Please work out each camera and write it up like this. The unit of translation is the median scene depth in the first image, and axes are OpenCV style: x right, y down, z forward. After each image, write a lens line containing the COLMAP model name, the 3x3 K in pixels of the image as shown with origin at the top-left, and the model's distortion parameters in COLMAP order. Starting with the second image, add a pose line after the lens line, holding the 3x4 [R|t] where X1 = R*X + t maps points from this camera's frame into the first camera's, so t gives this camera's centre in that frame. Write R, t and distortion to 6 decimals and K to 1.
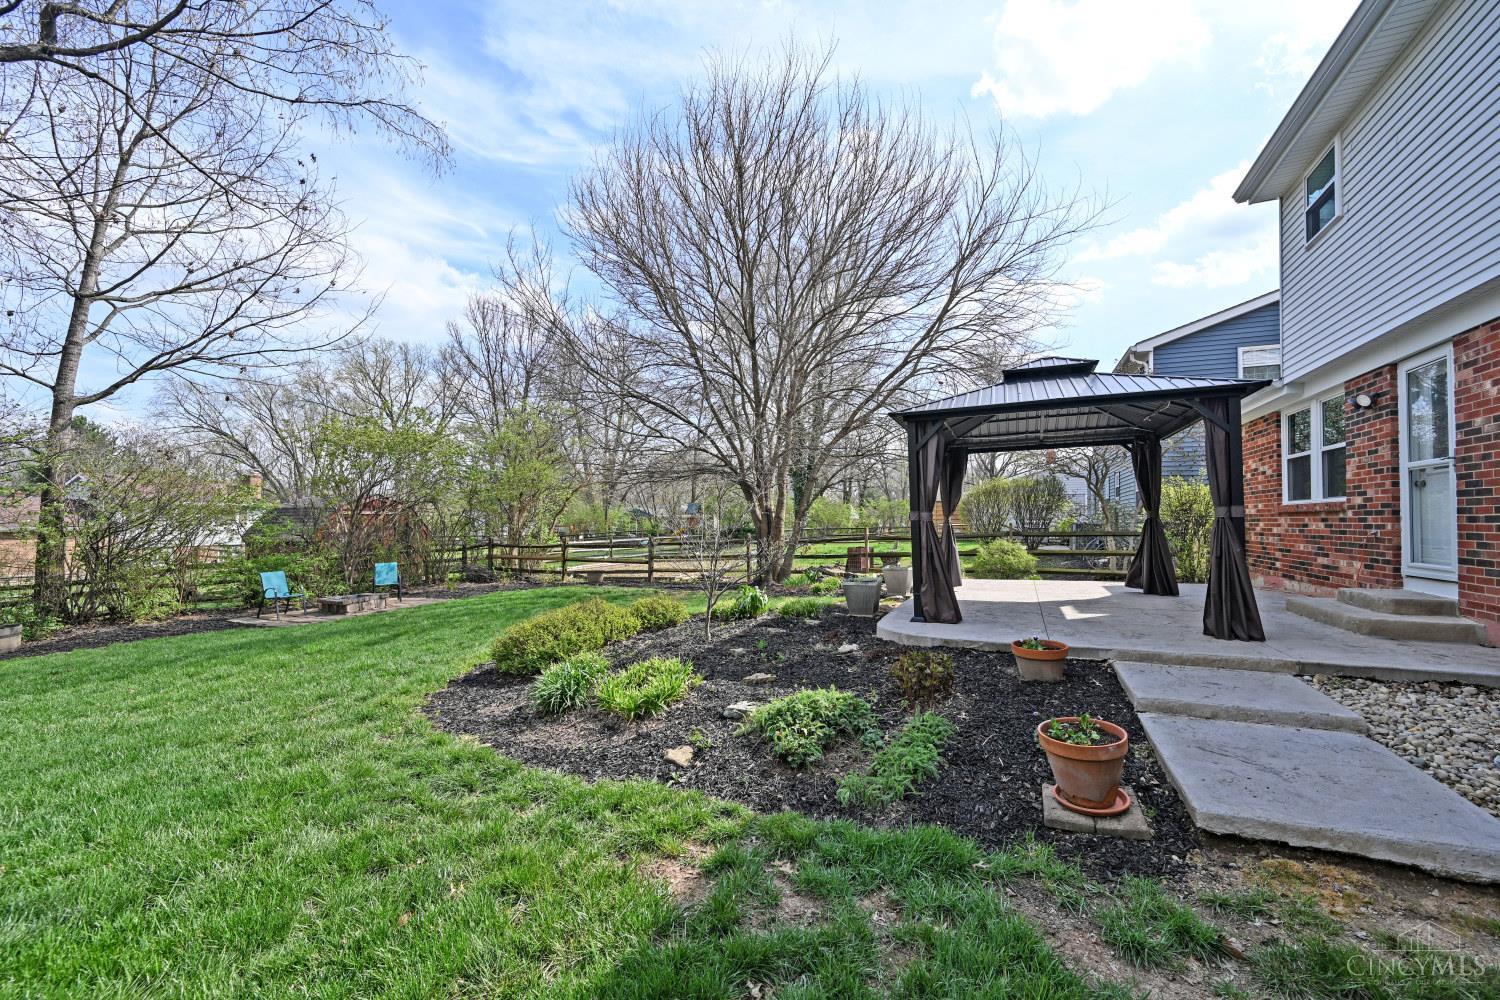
lens RADIAL K [[595.3, 0, 757.5], [0, 595.3, 501.6], [0, 0, 1]] dist [0.001992, 0.001230]
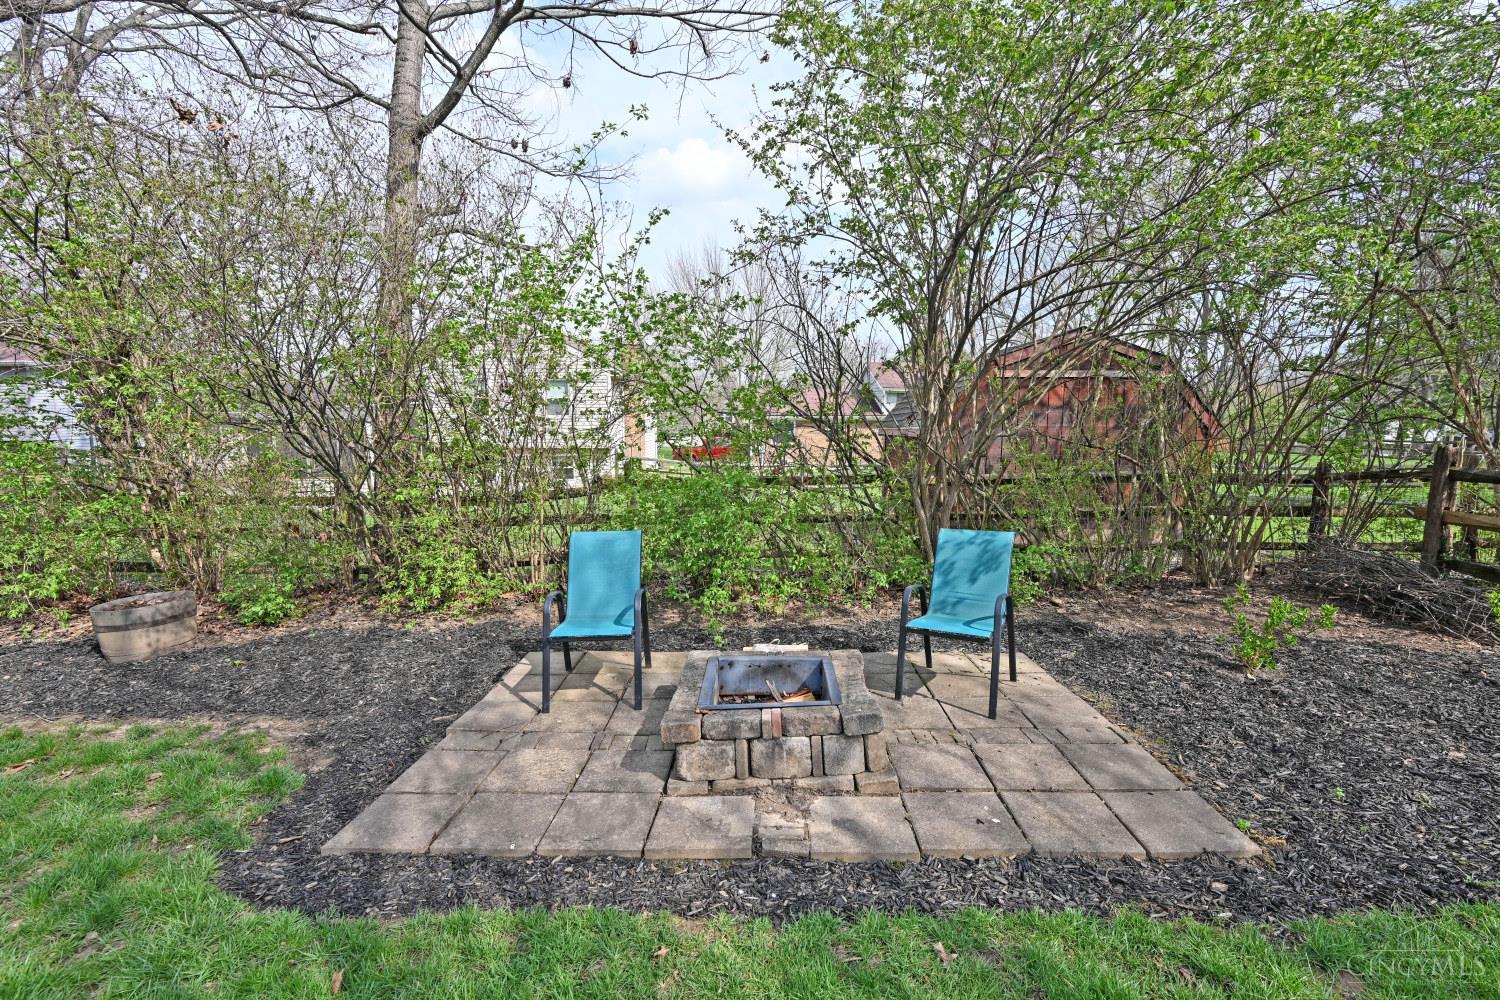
lens RADIAL K [[673.4, 0, 750.9], [0, 673.4, 506.0], [0, 0, 1]] dist [0.000122, 0.000030]
pose [[0.410569, 0.120706, -0.903805, -0.926662], [0.026364, 0.989214, 0.144089, 0.111320], [0.911449, -0.082986, 0.402958, 1.833419]]
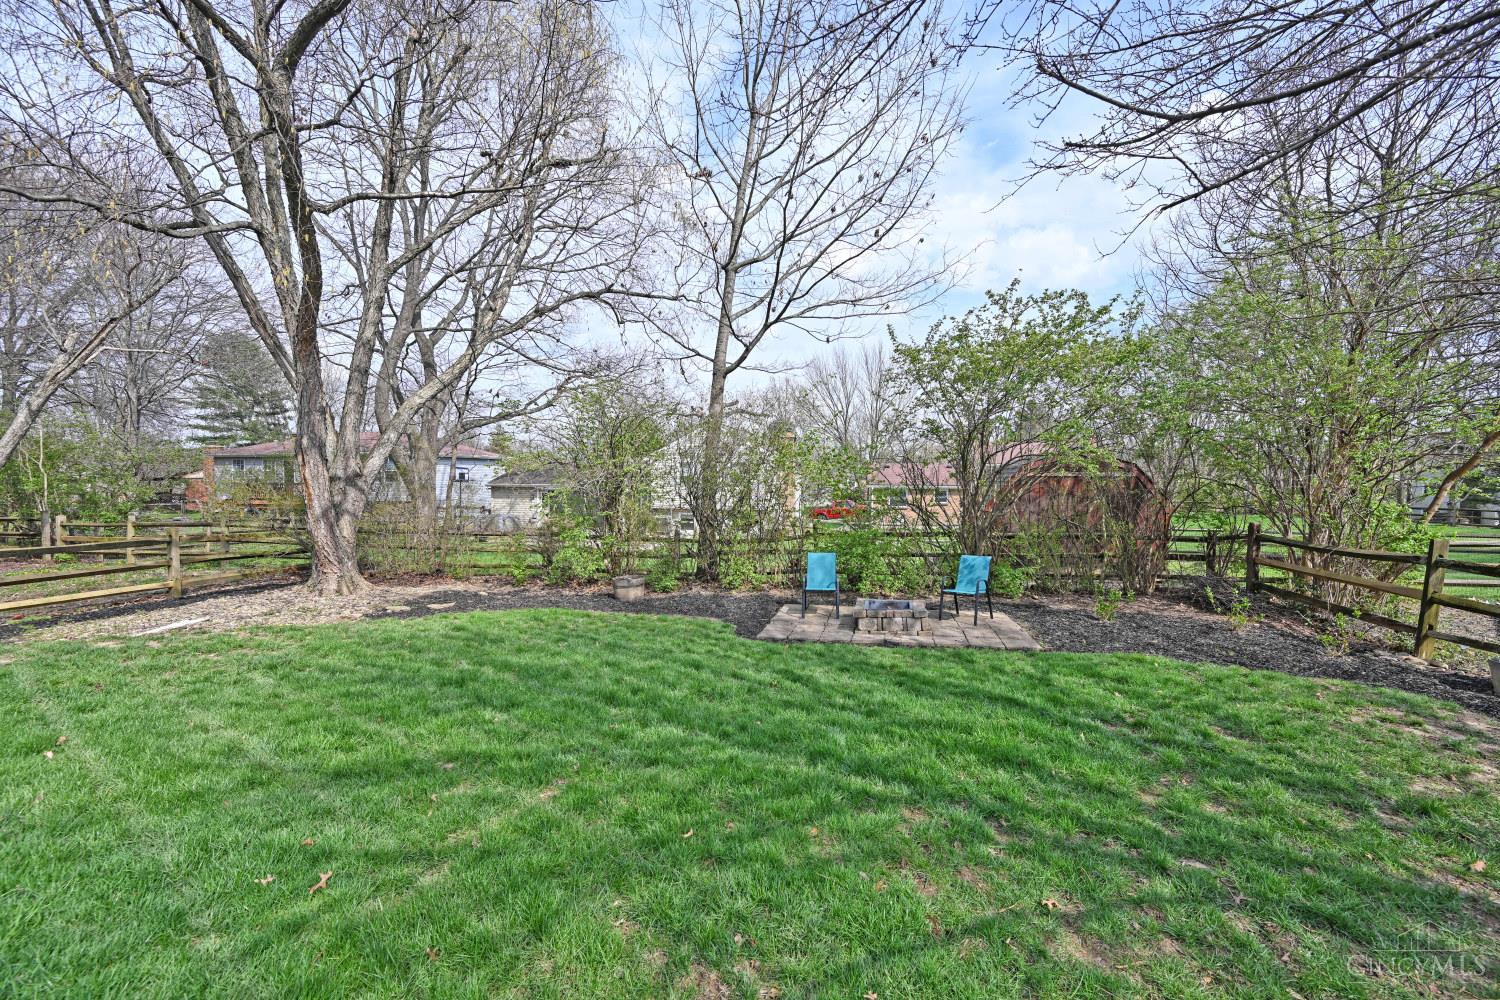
lens RADIAL K [[595.3, 0, 755.7], [0, 595.3, 502.0], [0, 0, 1]] dist [0.001992, 0.001230]
pose [[0.233887, 0.040037, -0.971439, -0.181286], [0.025135, 0.998569, 0.047207, 0.028064], [0.971939, -0.035459, 0.232546, 1.464481]]
